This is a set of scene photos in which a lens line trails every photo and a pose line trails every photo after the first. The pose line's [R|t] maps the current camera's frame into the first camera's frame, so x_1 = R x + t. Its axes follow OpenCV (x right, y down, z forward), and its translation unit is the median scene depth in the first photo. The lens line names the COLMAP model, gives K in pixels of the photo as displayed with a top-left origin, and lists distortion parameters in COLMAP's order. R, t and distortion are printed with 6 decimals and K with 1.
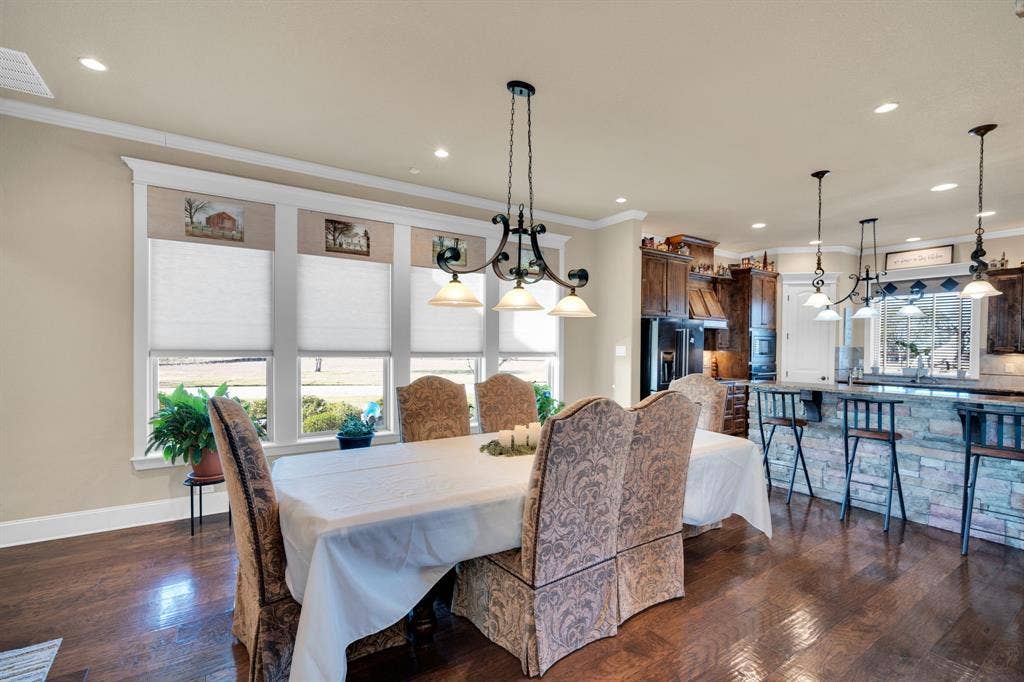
lens RADIAL K [[451.7, 0, 512.0], [0, 451.7, 341.0], [0, 0, 1]] dist [0.000385, 0.000078]
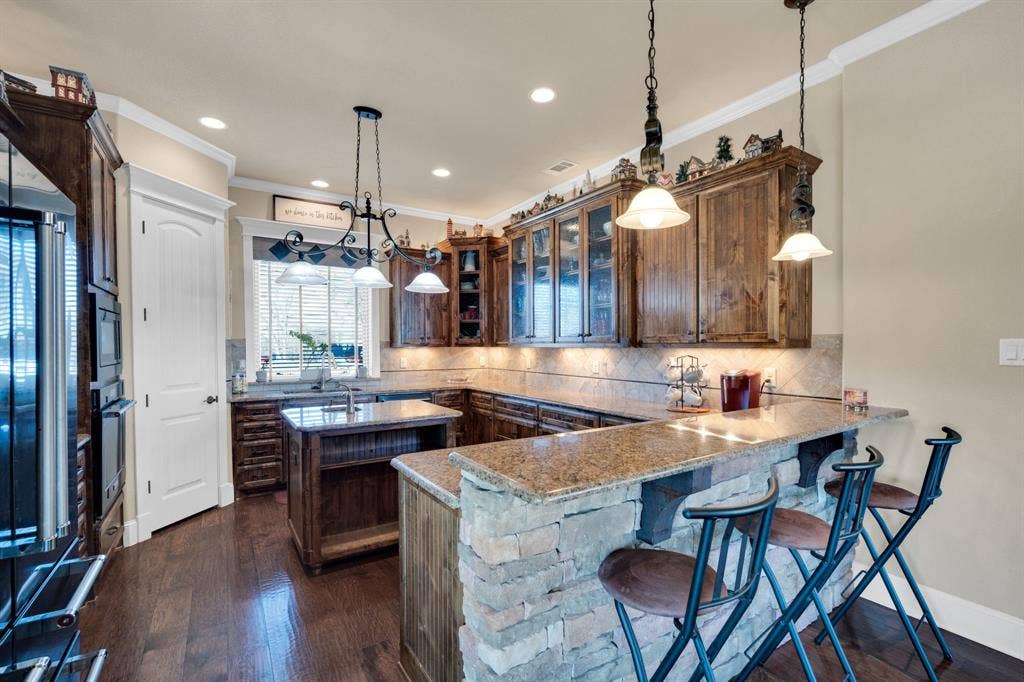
lens RADIAL K [[451.7, 0, 512.0], [0, 451.7, 341.0], [0, 0, 1]] dist [0.000385, 0.000078]
pose [[0.013441, -0.003551, 0.999903, 0.205504], [-0.010884, 0.999934, 0.003697, 0.011433], [-0.999850, -0.010933, 0.013401, 0.721732]]
